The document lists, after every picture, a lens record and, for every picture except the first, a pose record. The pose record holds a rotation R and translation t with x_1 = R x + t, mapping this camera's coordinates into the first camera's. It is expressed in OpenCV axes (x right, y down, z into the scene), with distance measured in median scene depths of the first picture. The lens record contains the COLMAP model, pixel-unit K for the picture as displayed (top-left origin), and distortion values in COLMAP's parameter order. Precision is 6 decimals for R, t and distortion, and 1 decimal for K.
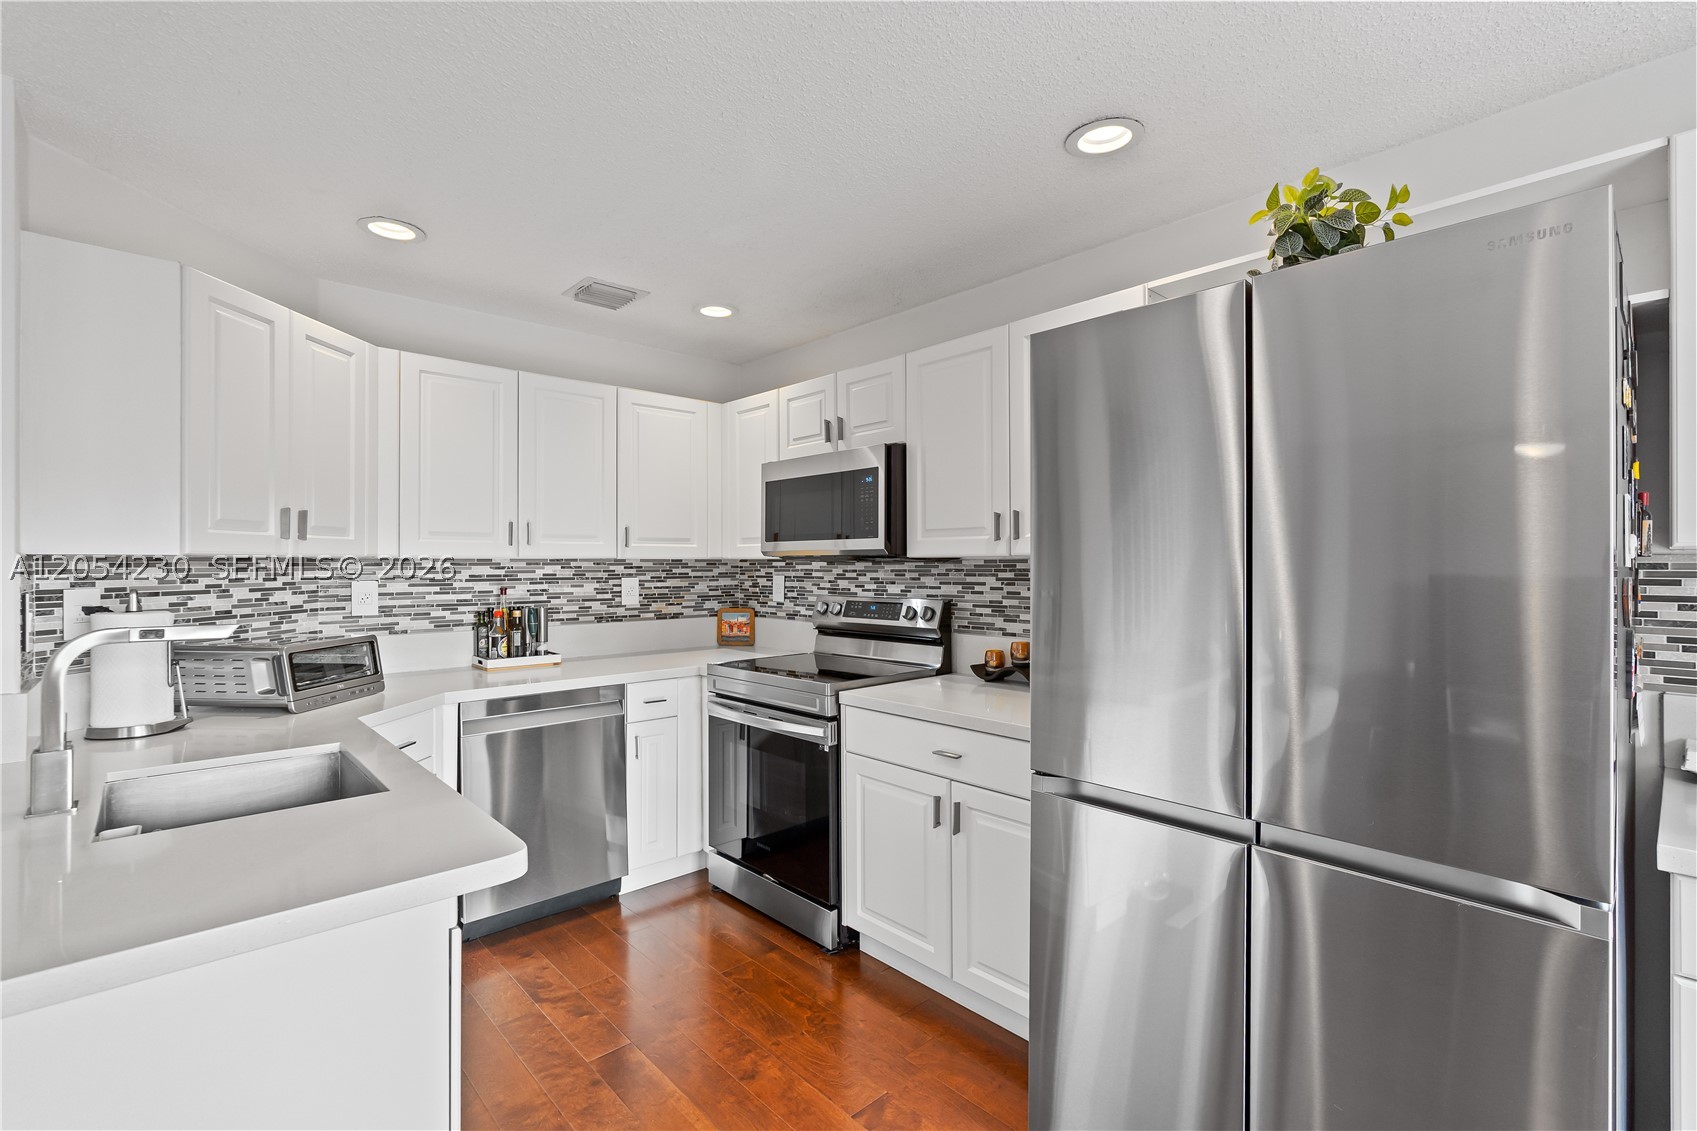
lens RADIAL K [[766.0, 0, 849.3], [0, 766.0, 561.0], [0, 0, 1]] dist [-0.009427, 0.006675]
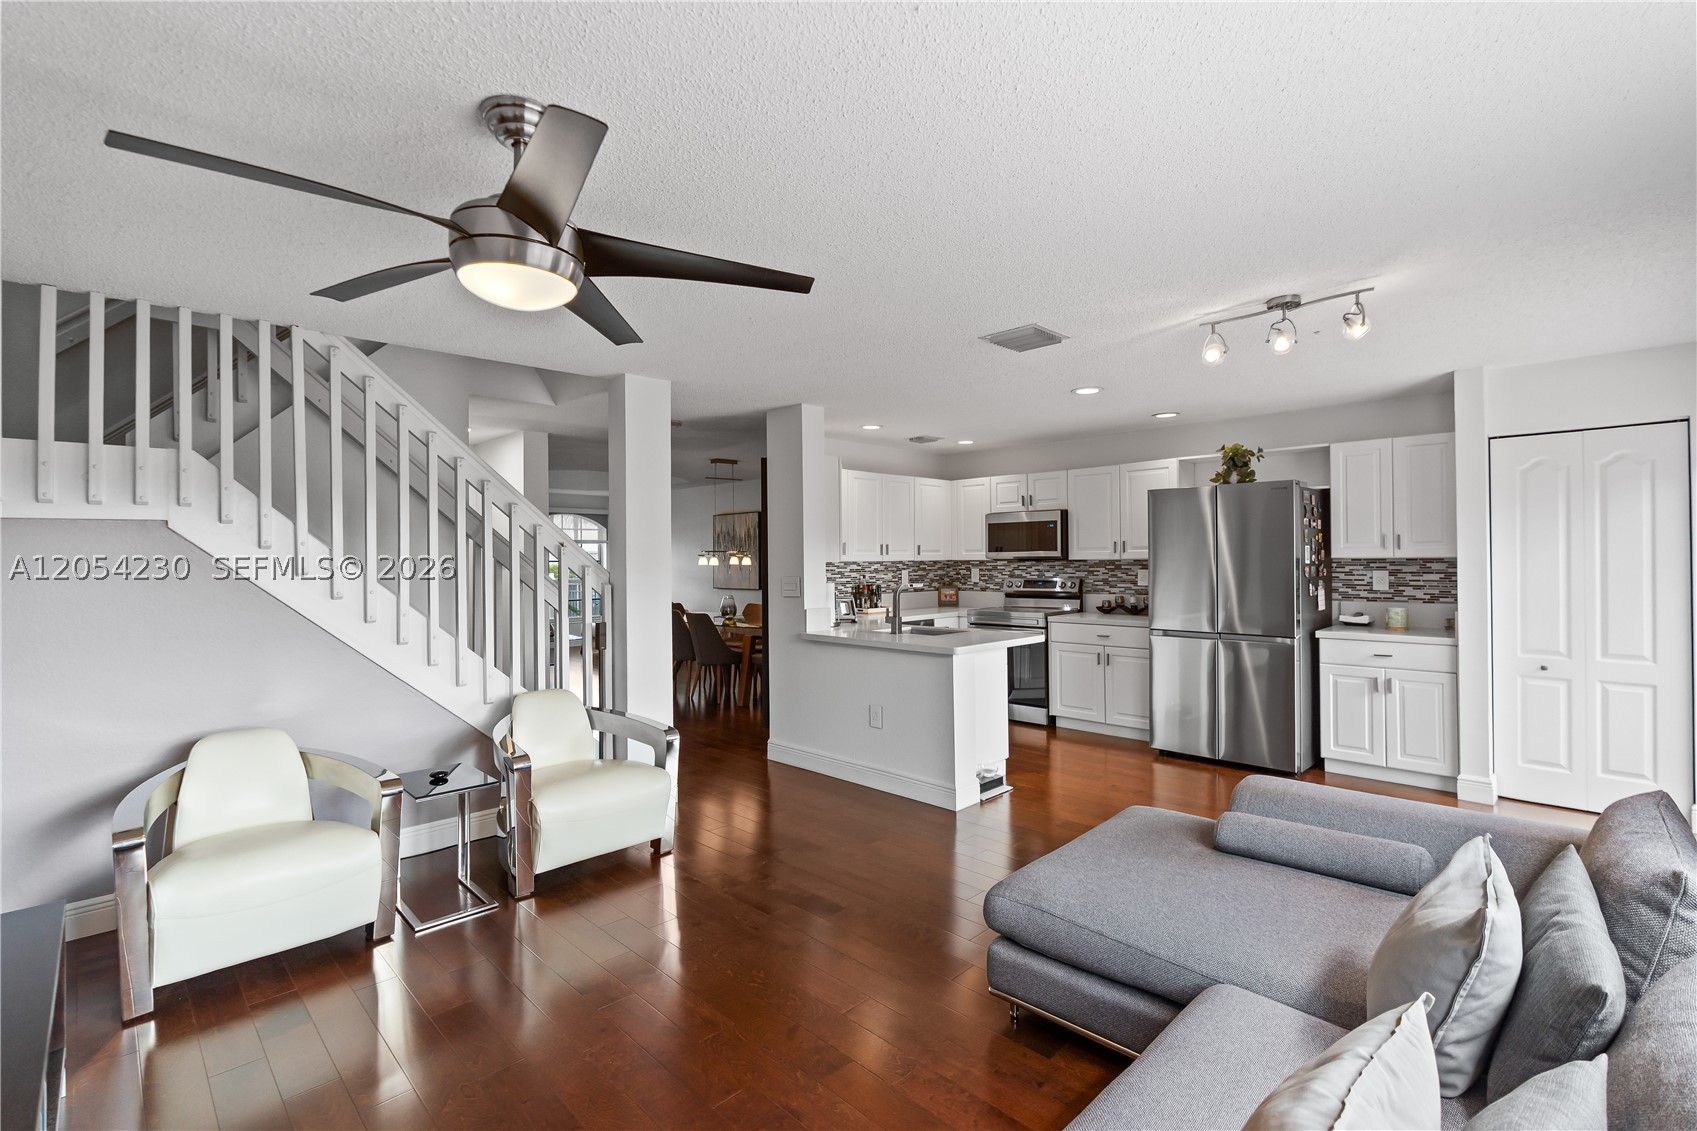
lens RADIAL K [[779.6, 0, 851.8], [0, 779.6, 555.7], [0, 0, 1]] dist [0.003325, 0.000727]
pose [[0.998911, -0.007356, 0.046069, -0.614121], [0.007356, 0.999973, 0.000165, -0.019687], [-0.046069, 0.000174, 0.998938, -1.169403]]
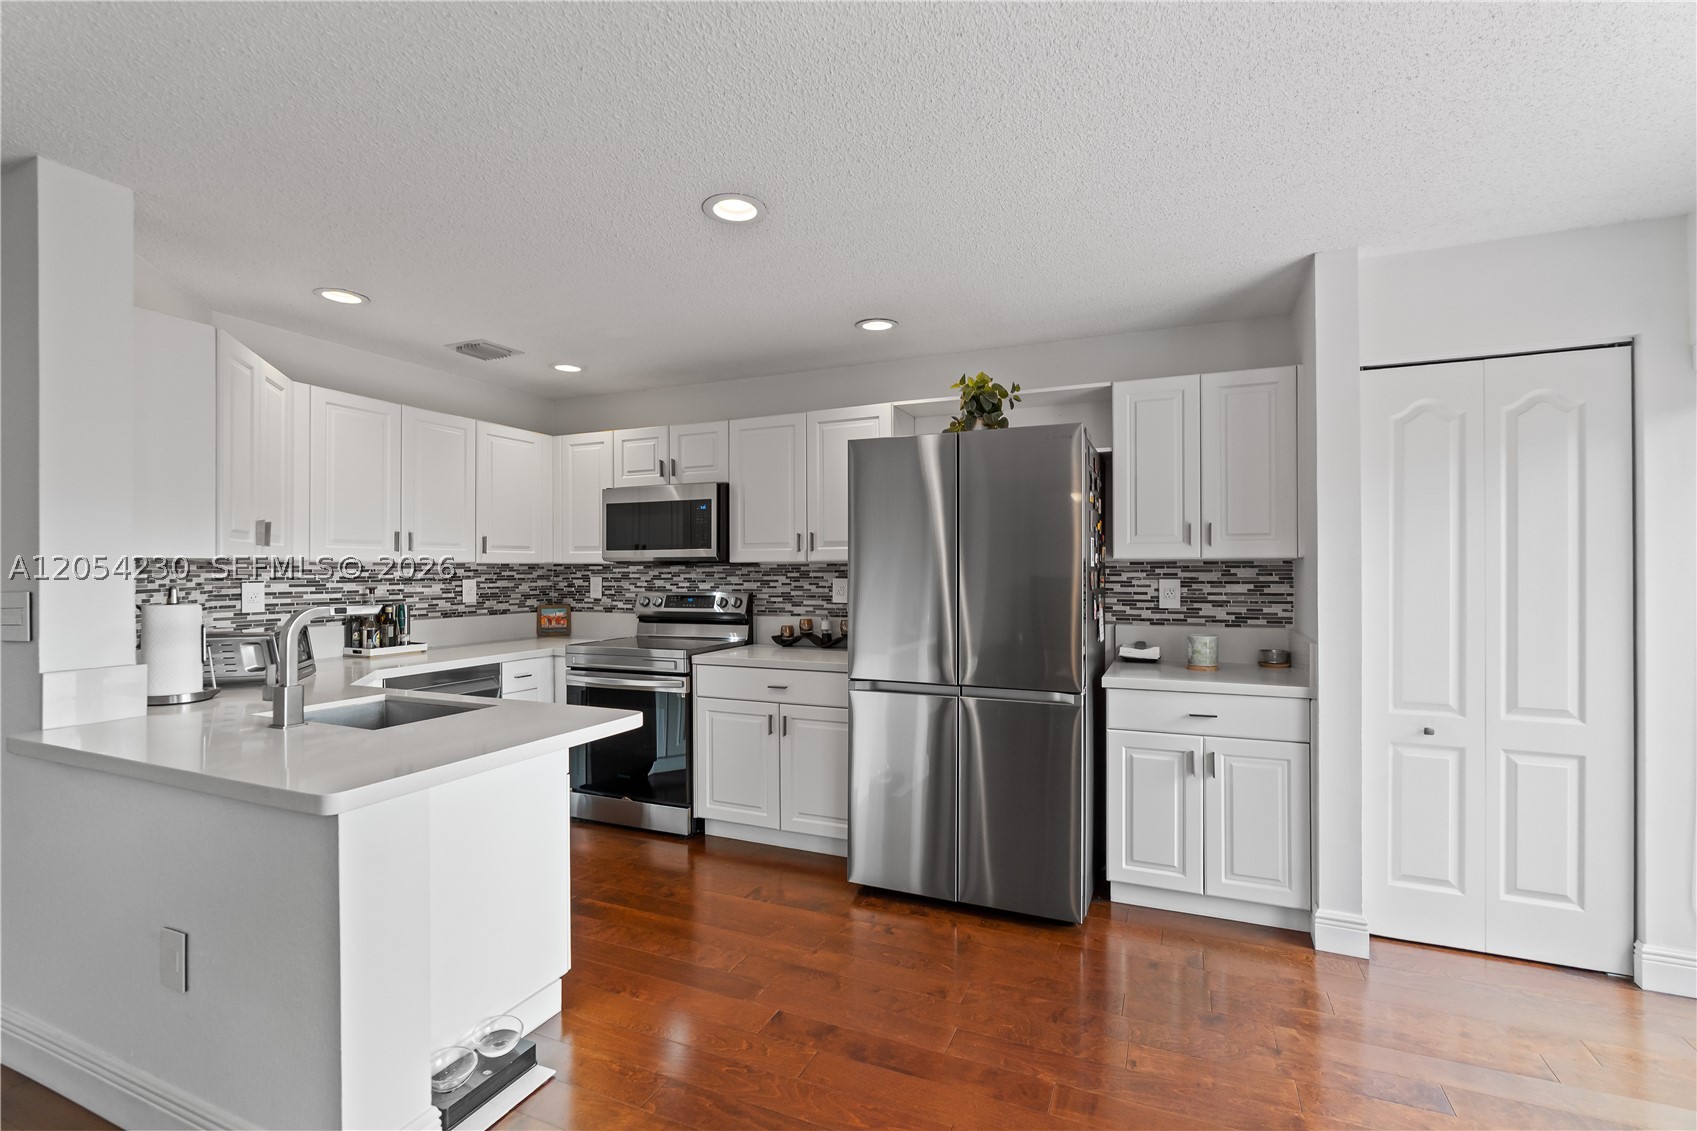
lens RADIAL K [[769.8, 0, 848.5], [0, 769.8, 565.5], [0, 0, 1]] dist [-0.004014, 0.000217]
pose [[0.915599, 0.001511, 0.402089, -0.273468], [-0.000314, 0.999995, -0.003043, 0.004799], [-0.402092, 0.002660, 0.915595, -0.372492]]
